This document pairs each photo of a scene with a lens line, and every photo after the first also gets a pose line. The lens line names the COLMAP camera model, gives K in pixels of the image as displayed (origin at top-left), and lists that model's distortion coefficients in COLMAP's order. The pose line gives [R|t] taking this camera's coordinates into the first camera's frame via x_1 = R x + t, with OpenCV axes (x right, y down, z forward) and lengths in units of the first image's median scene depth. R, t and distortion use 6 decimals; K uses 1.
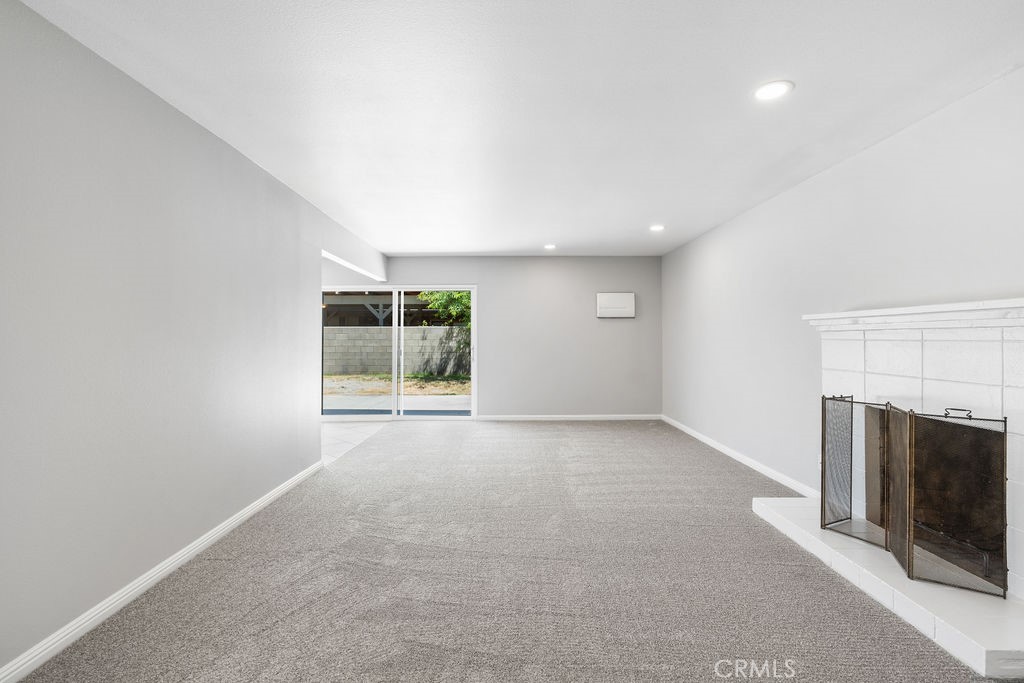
lens RADIAL K [[467.6, 0, 512.7], [0, 467.6, 336.0], [0, 0, 1]] dist [-0.000737, 0.000873]
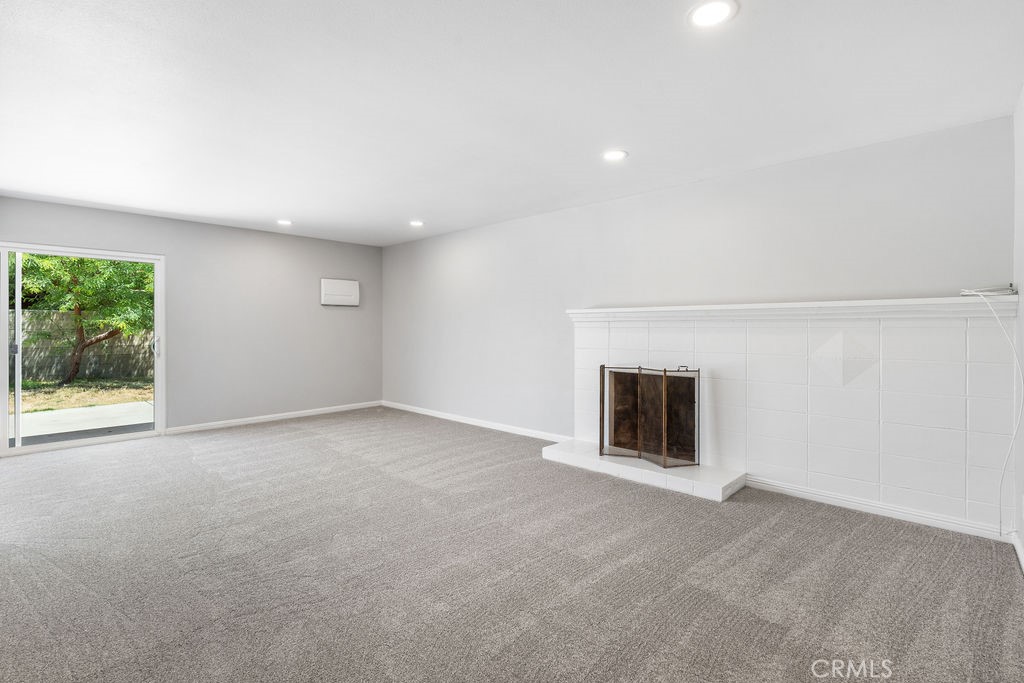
lens RADIAL K [[467.6, 0, 512.7], [0, 467.6, 336.0], [0, 0, 1]] dist [-0.000737, 0.000873]
pose [[0.694332, -0.012869, 0.719540, -0.327413], [-0.003909, 0.999758, 0.021653, 0.002044], [-0.719644, -0.017847, 0.694113, 0.101075]]
